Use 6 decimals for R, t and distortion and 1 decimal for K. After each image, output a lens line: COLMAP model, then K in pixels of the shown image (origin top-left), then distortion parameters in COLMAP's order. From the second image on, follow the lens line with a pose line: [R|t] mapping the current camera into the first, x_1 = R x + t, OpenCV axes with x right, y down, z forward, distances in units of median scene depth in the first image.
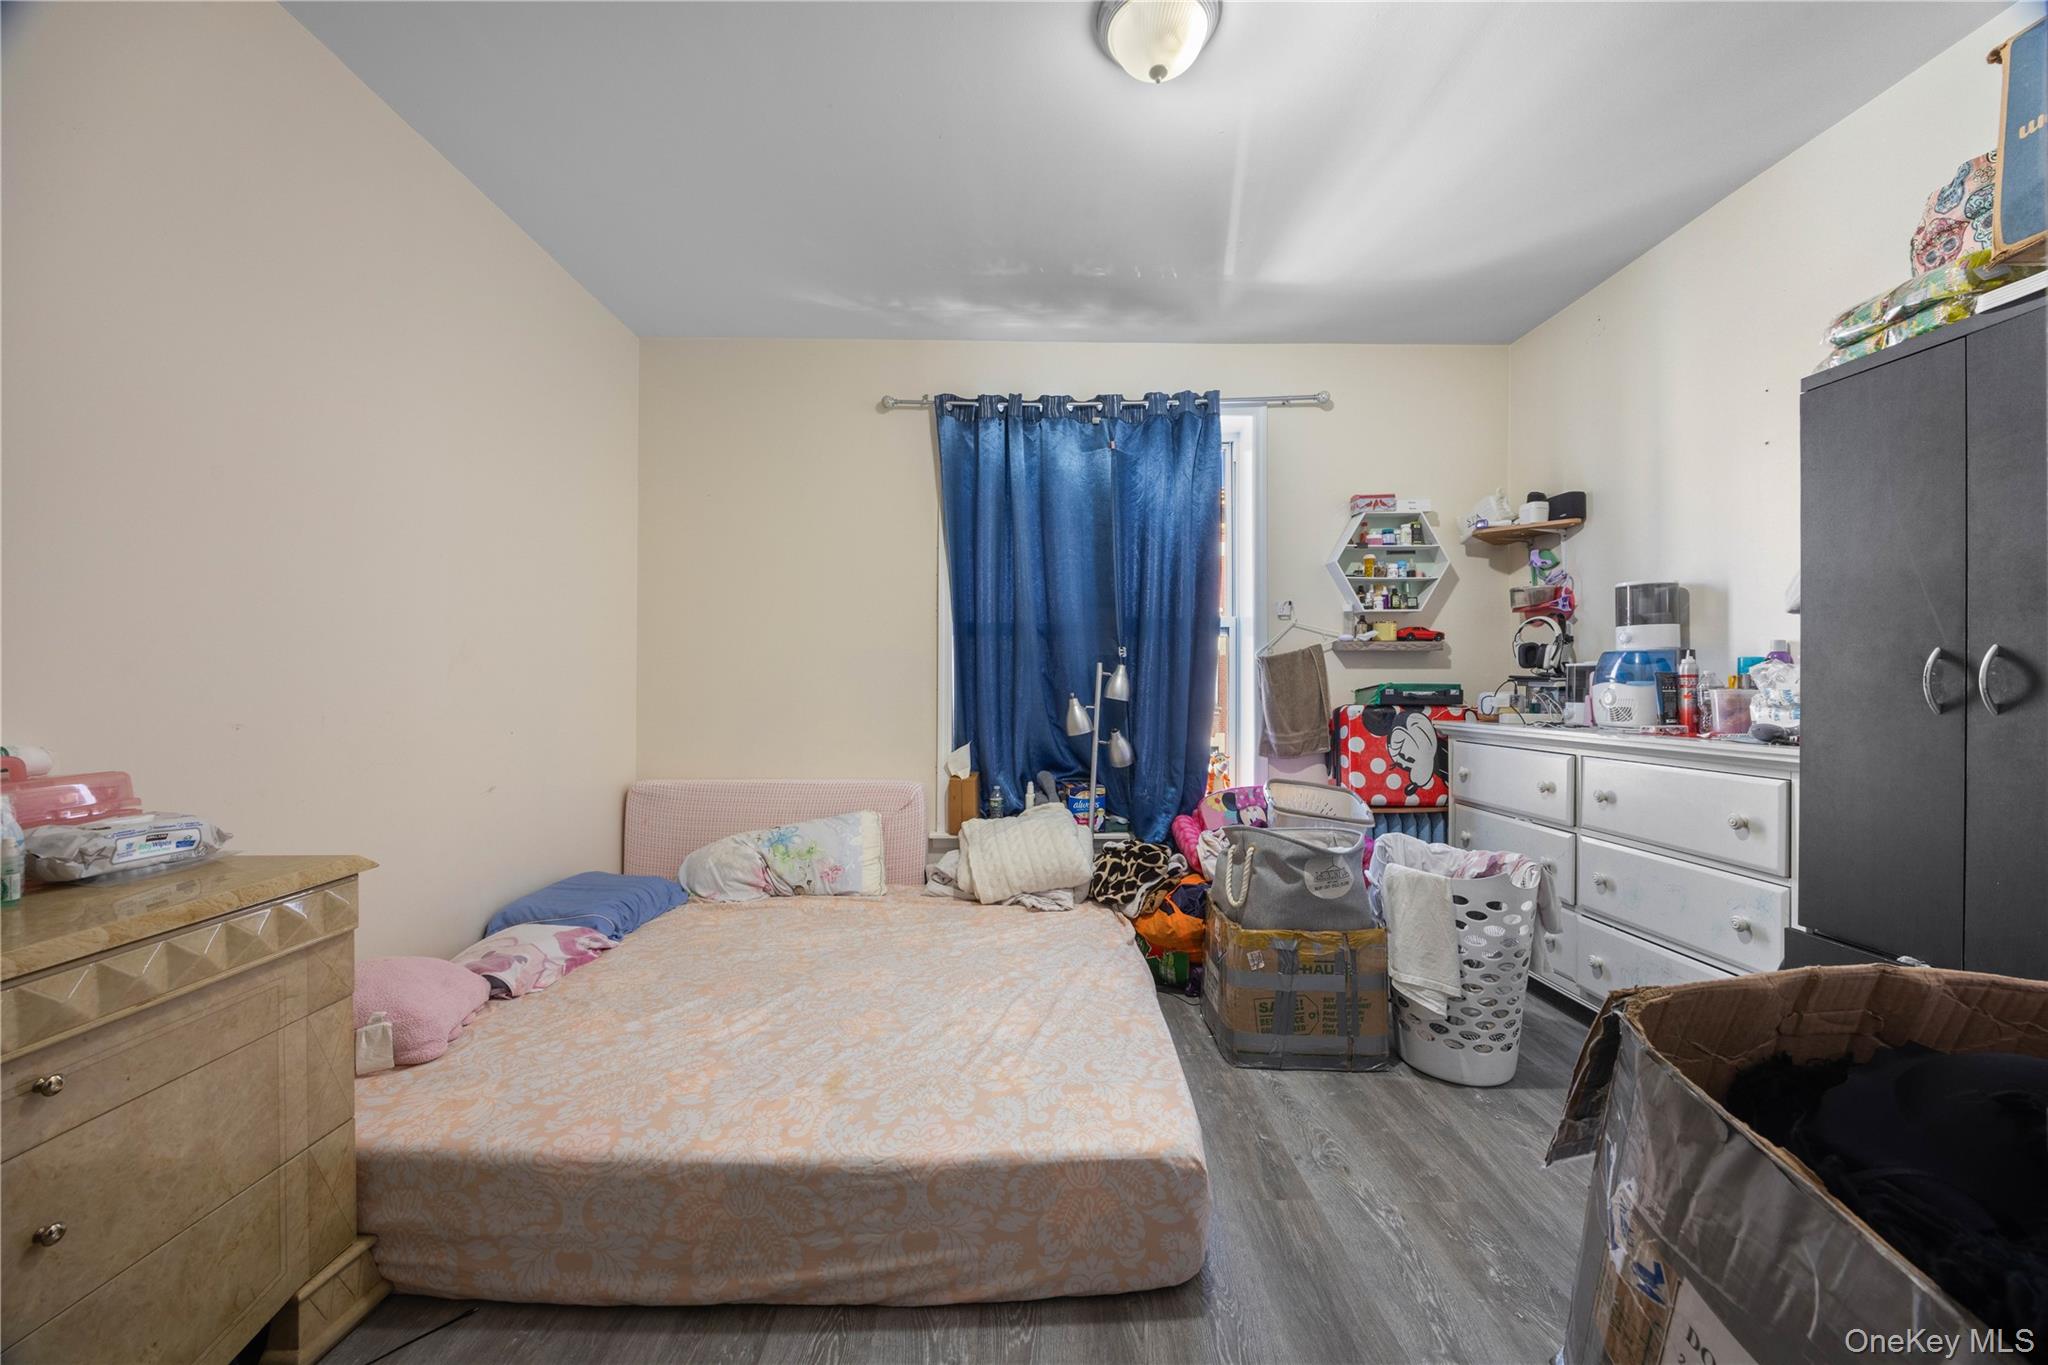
lens RADIAL K [[804.8, 0, 1021.7], [0, 804.8, 693.2], [0, 0, 1]] dist [-0.003056, -0.000015]
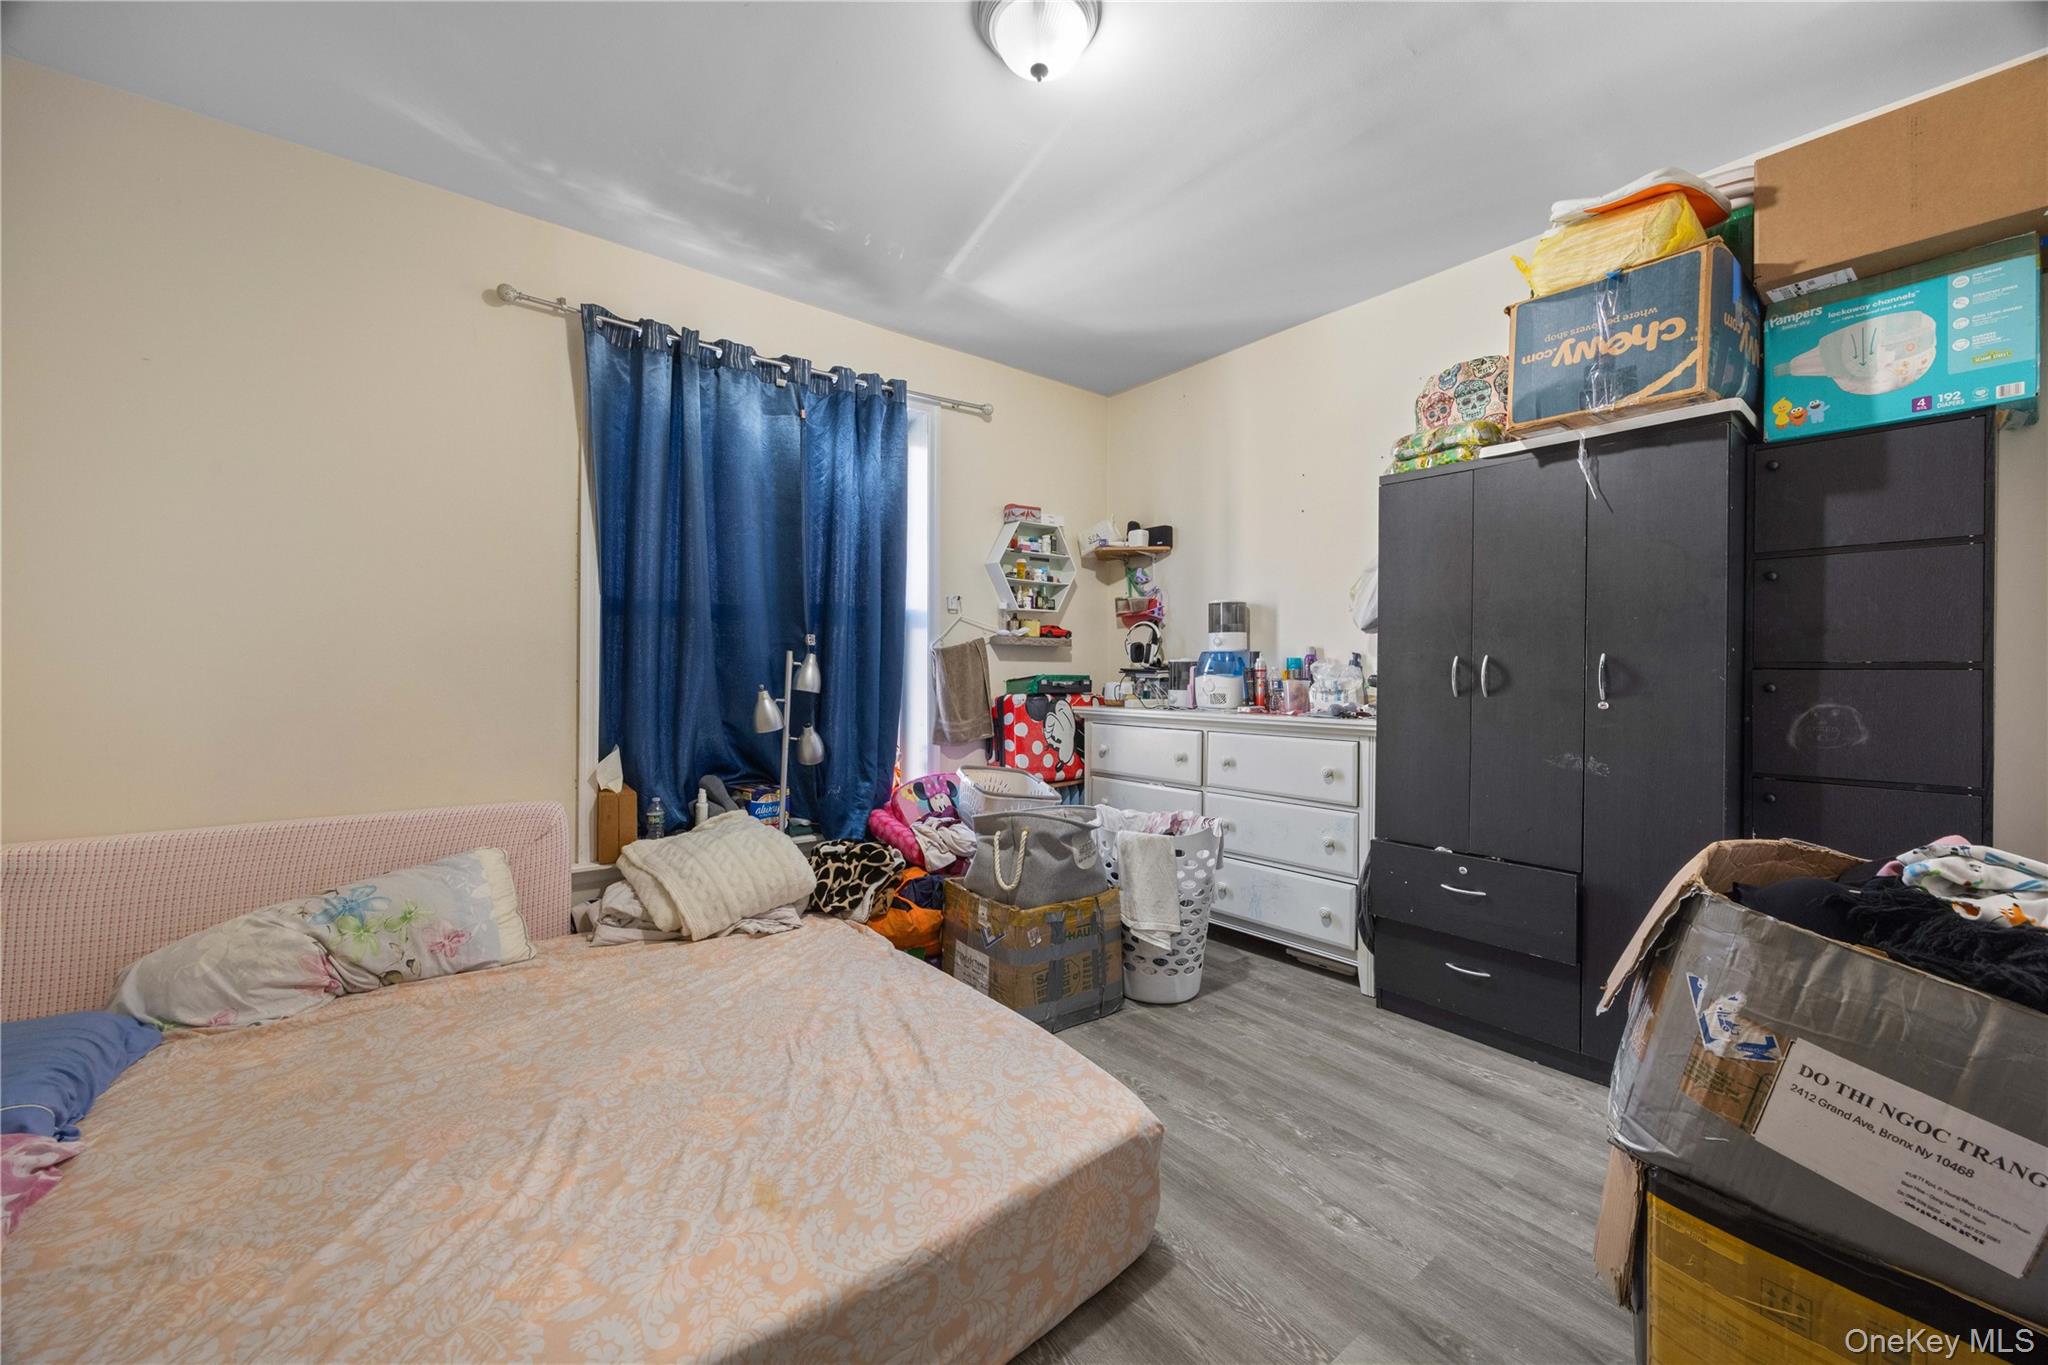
lens RADIAL K [[806.1, 0, 1024.0], [0, 806.1, 682.5], [0, 0, 1]] dist [-0.002142, -0.000173]
pose [[0.777471, -0.004703, 0.628902, -0.285783], [0.002479, 0.999987, 0.004413, -0.006187], [-0.628914, -0.001872, 0.777472, 0.134563]]
